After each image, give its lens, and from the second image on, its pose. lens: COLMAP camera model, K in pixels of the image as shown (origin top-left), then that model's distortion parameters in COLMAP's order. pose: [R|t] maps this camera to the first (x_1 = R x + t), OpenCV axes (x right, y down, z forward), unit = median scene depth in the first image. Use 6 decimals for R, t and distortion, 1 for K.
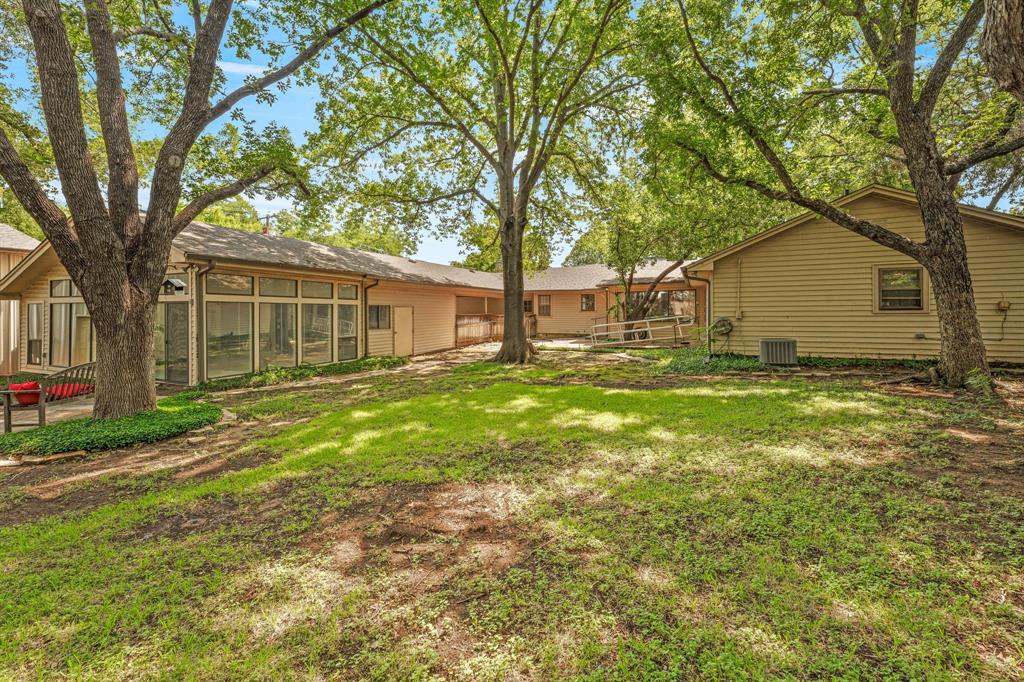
lens RADIAL K [[425.2, 0, 519.1], [0, 425.2, 310.4], [0, 0, 1]] dist [-0.001463, -0.000681]
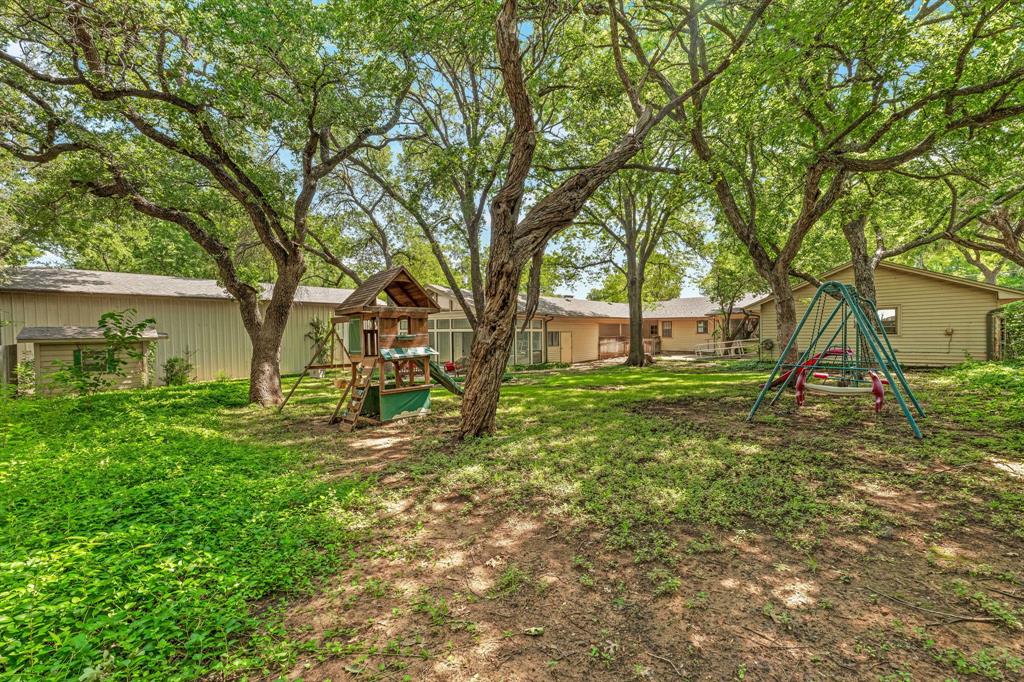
lens RADIAL K [[425.2, 0, 516.1], [0, 425.2, 341.7], [0, 0, 1]] dist [-0.001463, -0.000681]
pose [[0.946533, 0.000346, -0.322606, 0.069083], [0.007840, 0.999679, 0.024076, -0.013903], [0.322511, -0.025318, 0.946227, -0.614776]]
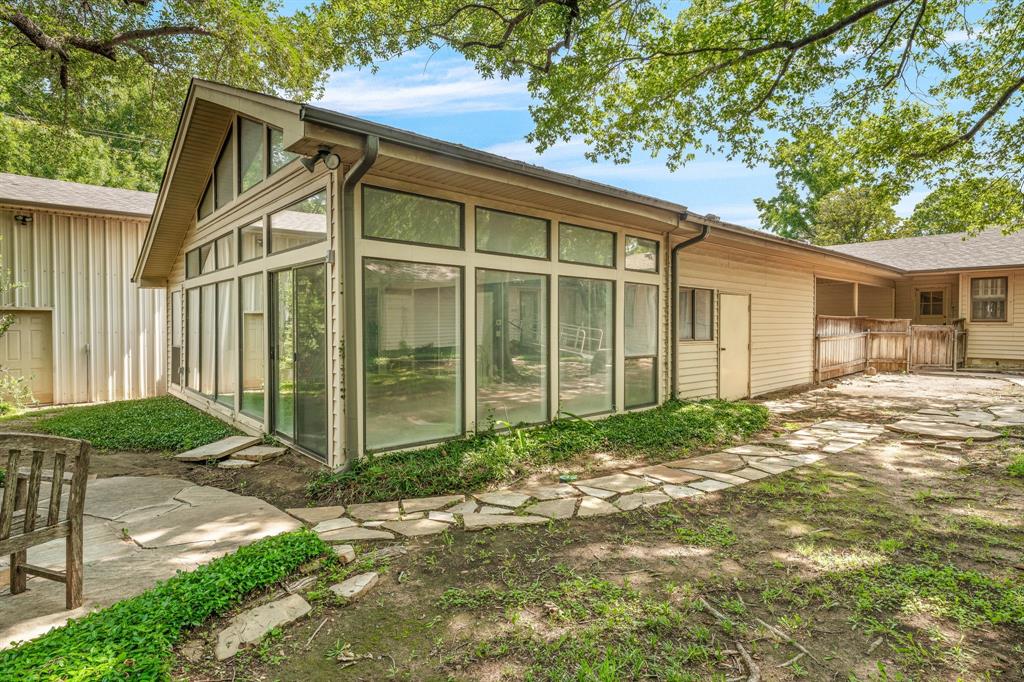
lens RADIAL K [[529.6, 0, 511.9], [0, 529.6, 336.7], [0, 0, 1]] dist [-0.001671, -0.000279]
pose [[0.898990, 0.013972, -0.437747, -0.257430], [-0.002721, 0.999650, 0.026319, 0.025406], [0.437961, -0.022469, 0.898713, 0.401039]]
